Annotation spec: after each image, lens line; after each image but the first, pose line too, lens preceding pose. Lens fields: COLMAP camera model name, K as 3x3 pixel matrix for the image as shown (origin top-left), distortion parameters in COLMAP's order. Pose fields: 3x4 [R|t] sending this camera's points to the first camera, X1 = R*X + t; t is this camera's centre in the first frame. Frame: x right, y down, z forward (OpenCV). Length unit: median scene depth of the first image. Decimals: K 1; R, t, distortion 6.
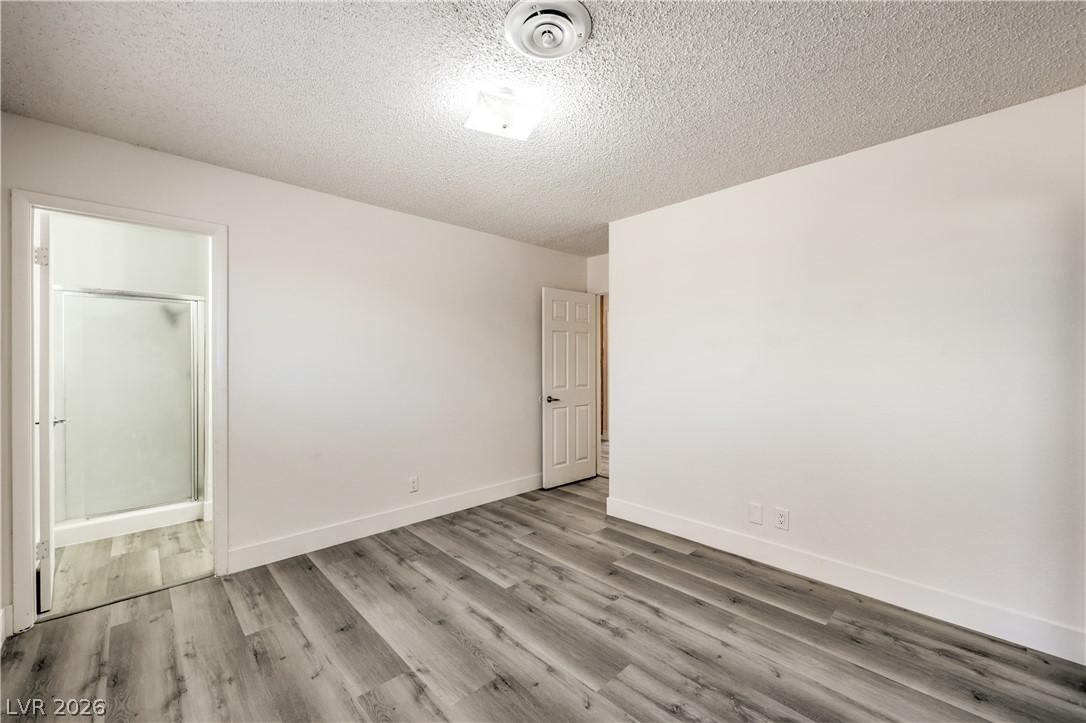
lens RADIAL K [[438.8, 0, 543.0], [0, 438.8, 361.5], [0, 0, 1]] dist [0.000338, 0.000042]
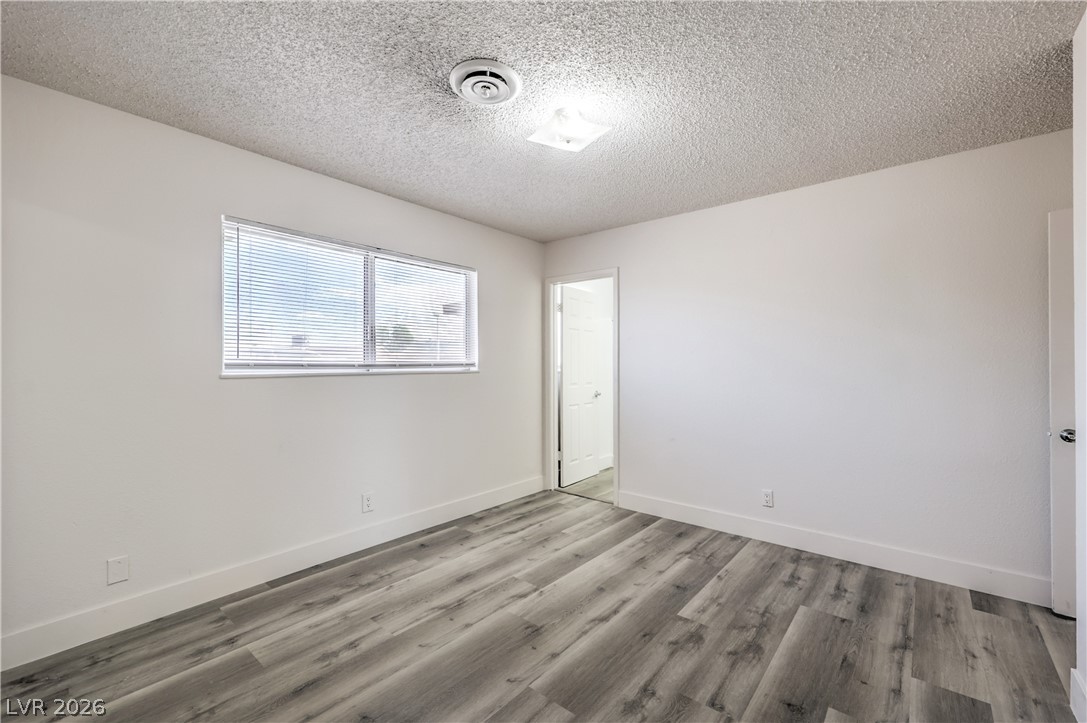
lens RADIAL K [[448.5, 0, 543.5], [0, 448.5, 361.5], [0, 0, 1]] dist [0.000309, -0.000677]
pose [[0.115317, -0.002309, -0.993326, 0.811278], [-0.002328, 0.999994, -0.002595, 0.009951], [0.993326, 0.002612, 0.115311, 0.647852]]
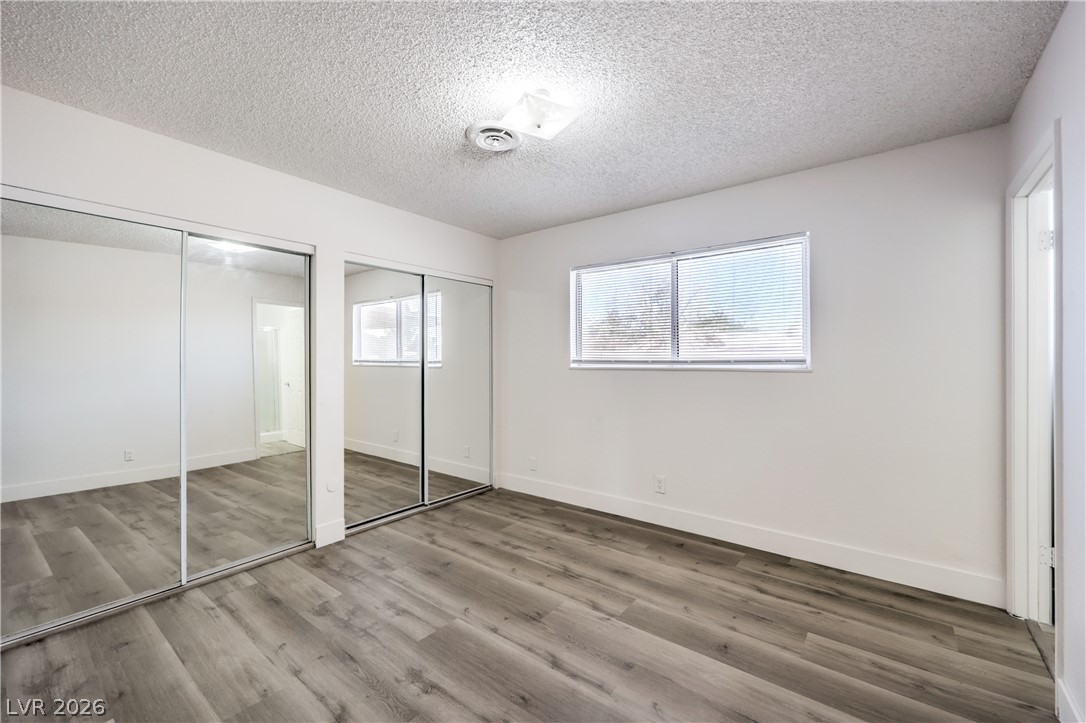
lens RADIAL K [[439.4, 0, 559.2], [0, 439.4, 358.9], [0, 0, 1]] dist [-0.001300, -0.000480]
pose [[-0.984771, 0.004145, -0.173810, 0.035554], [0.003921, 0.999991, 0.001631, 0.006164], [0.173815, 0.000924, -0.984778, 1.624193]]
